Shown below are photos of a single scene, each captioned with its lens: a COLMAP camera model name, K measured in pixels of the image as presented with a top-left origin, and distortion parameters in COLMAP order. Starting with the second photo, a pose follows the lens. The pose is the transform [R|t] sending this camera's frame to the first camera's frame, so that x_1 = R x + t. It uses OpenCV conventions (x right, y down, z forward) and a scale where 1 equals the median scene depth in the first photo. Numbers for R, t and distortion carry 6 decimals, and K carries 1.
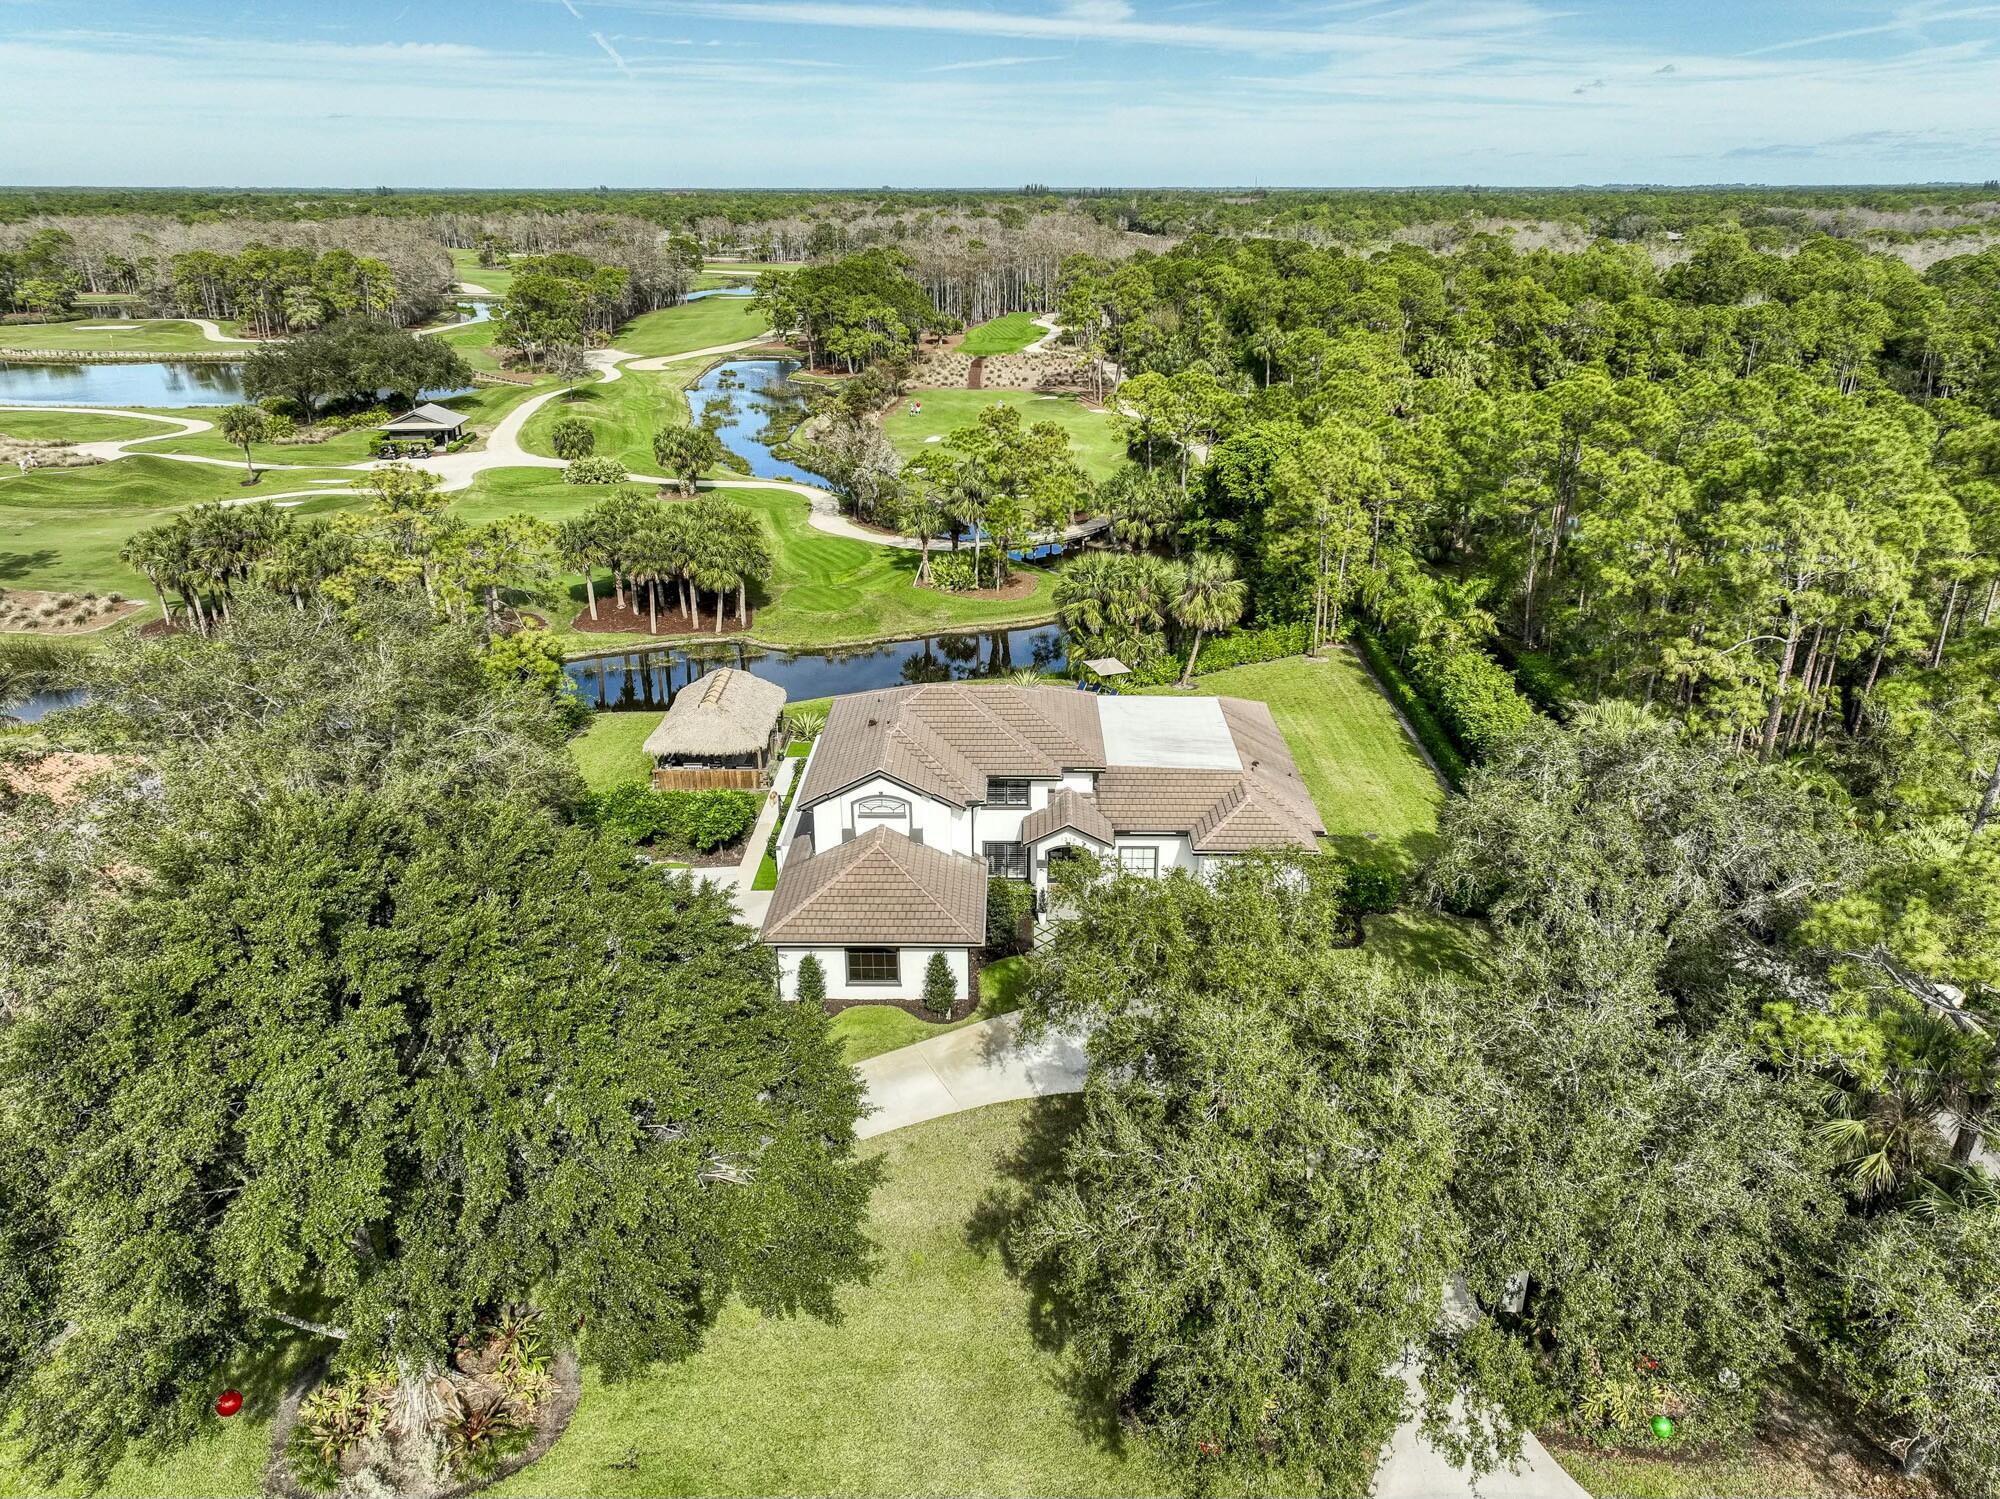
lens RADIAL K [[1410.2, 0, 1000.0], [0, 1410.2, 749.5], [0, 0, 1]] dist [-0.001058, -0.001331]
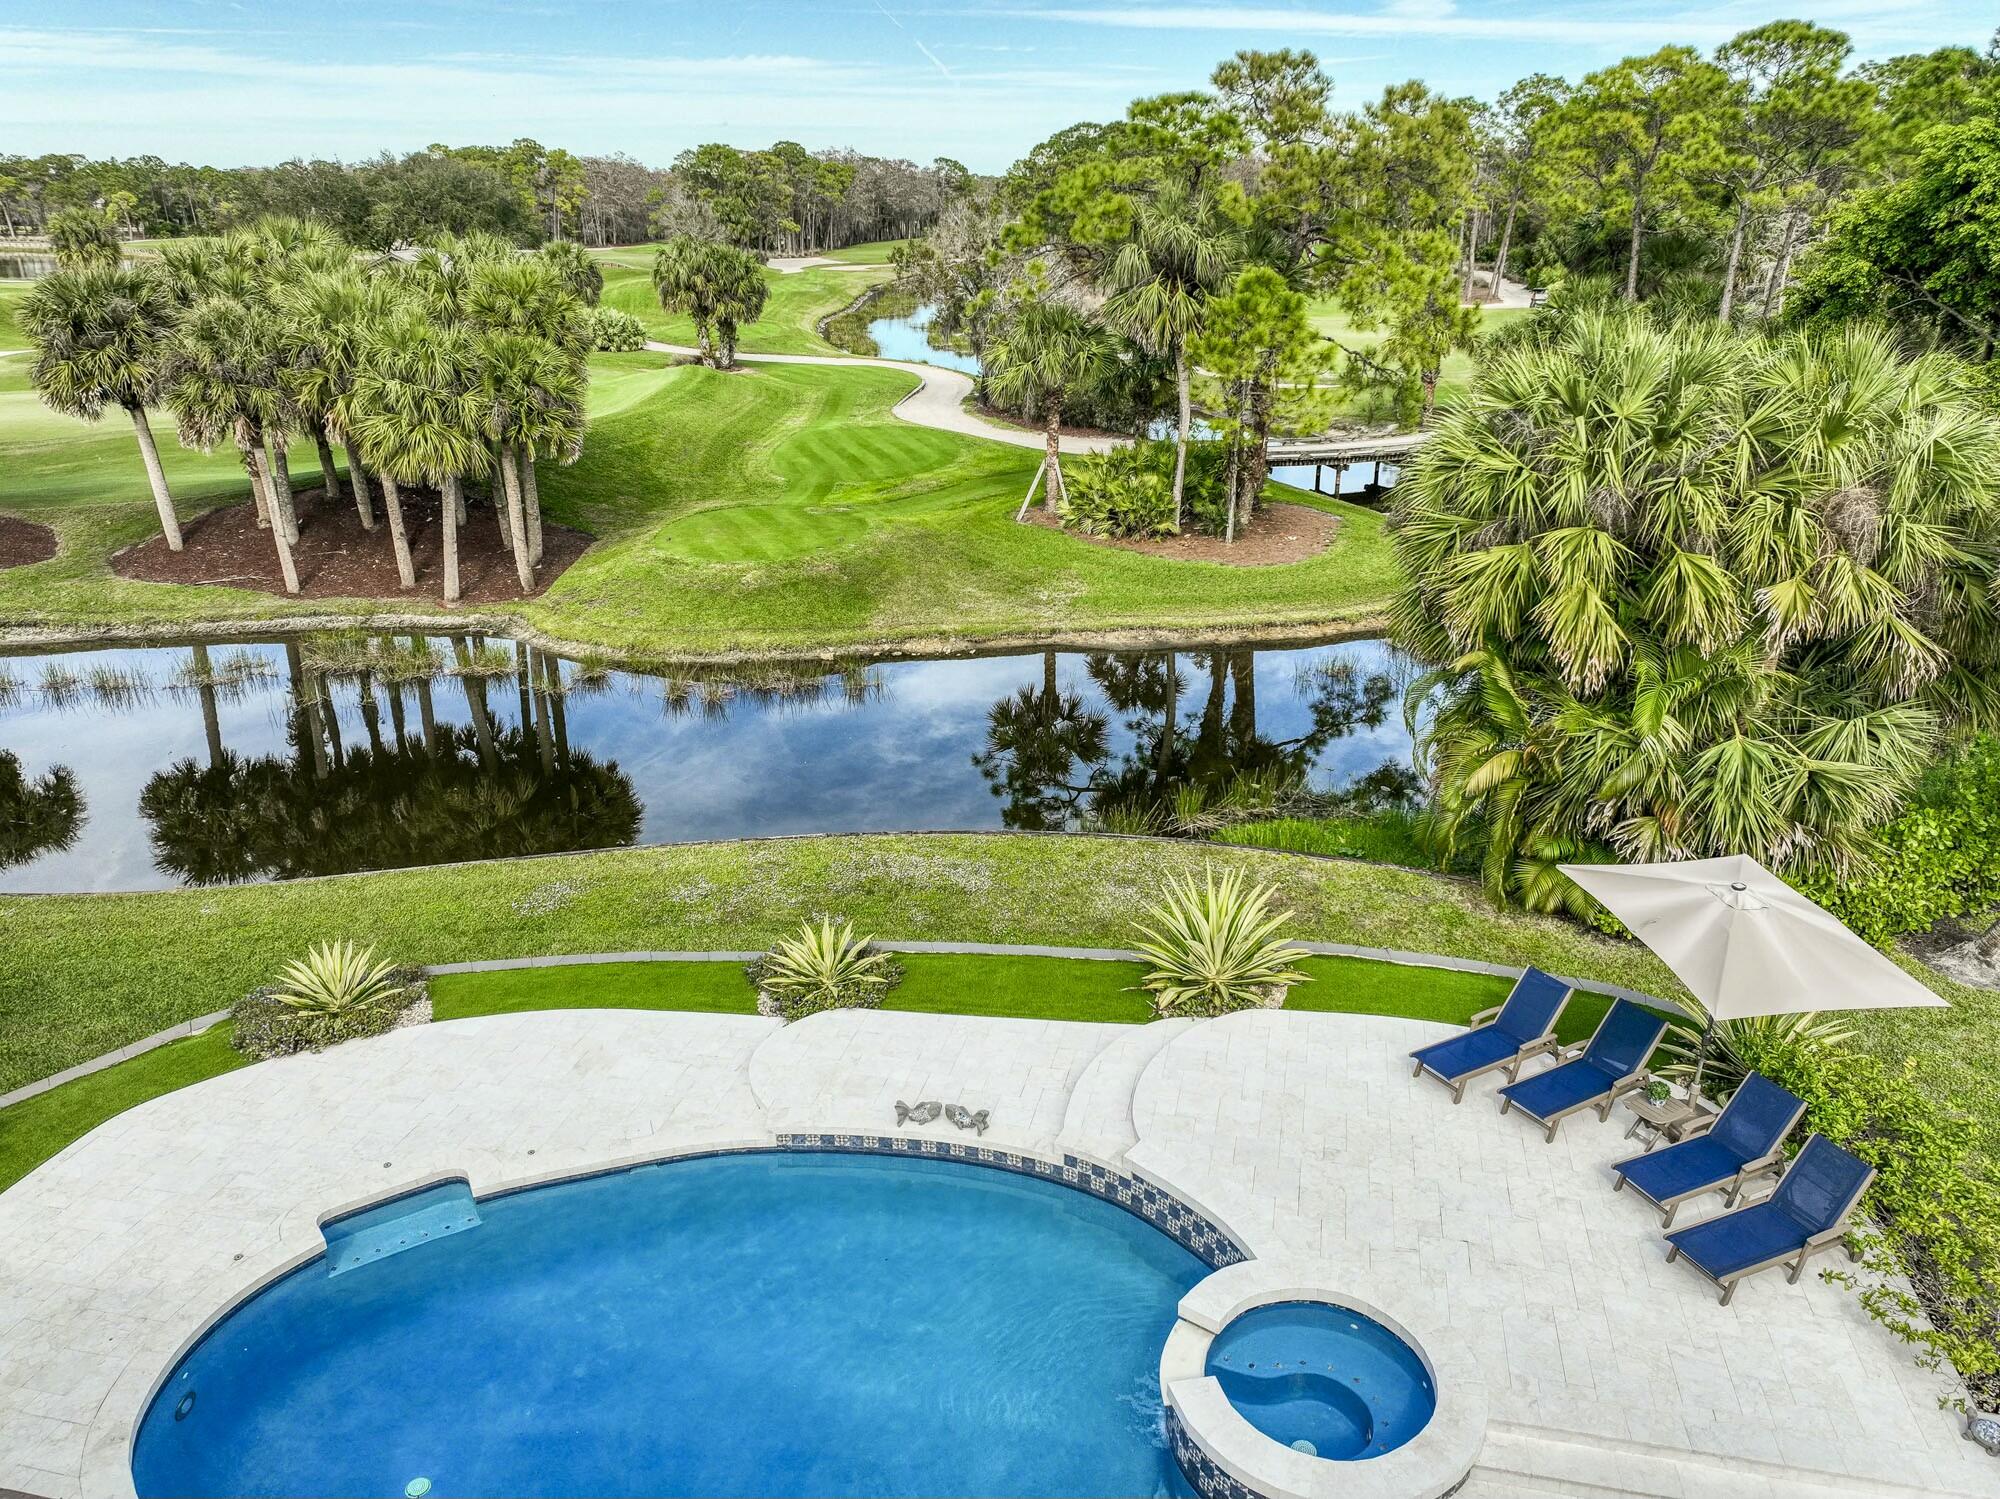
lens RADIAL K [[1410.2, 0, 1000.0], [0, 1410.2, 749.5], [0, 0, 1]] dist [-0.001058, -0.001331]
pose [[0.975617, 0.082332, -0.203452, 0.022343], [-0.082897, 0.996541, 0.005754, -0.059815], [0.203222, 0.011252, 0.979068, 0.685125]]
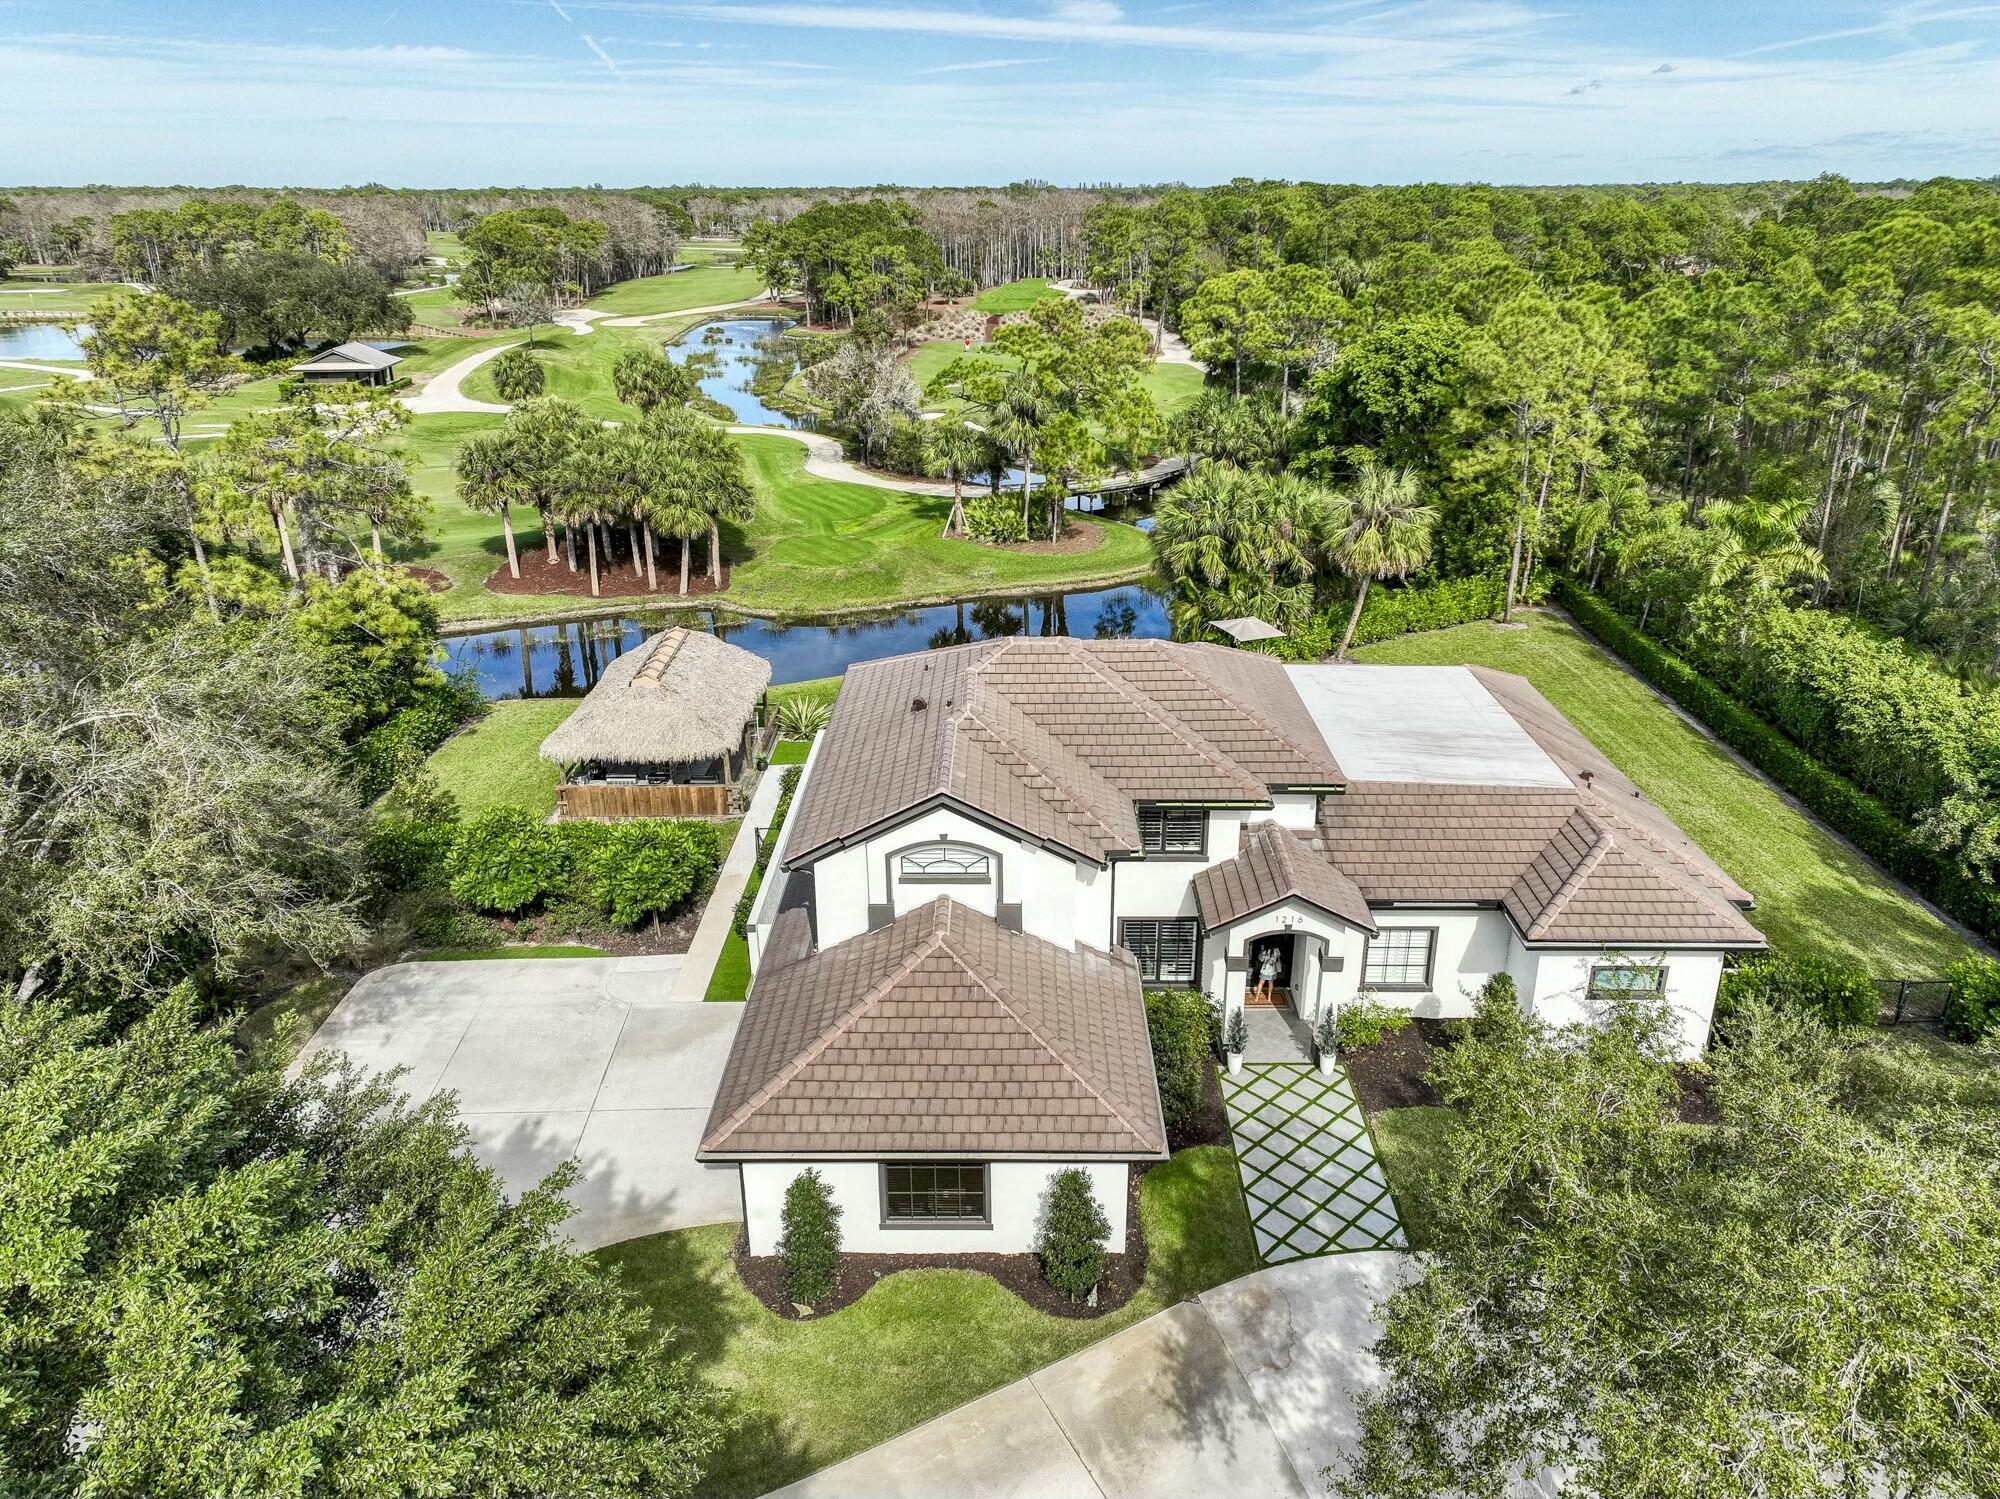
lens RADIAL K [[1410.2, 0, 1000.0], [0, 1410.2, 749.5], [0, 0, 1]] dist [-0.001058, -0.001331]
pose [[0.999996, -0.002462, 0.001692, -0.036059], [0.002464, 0.999996, -0.001400, -0.000281], [-0.001689, 0.001404, 0.999998, 0.268285]]
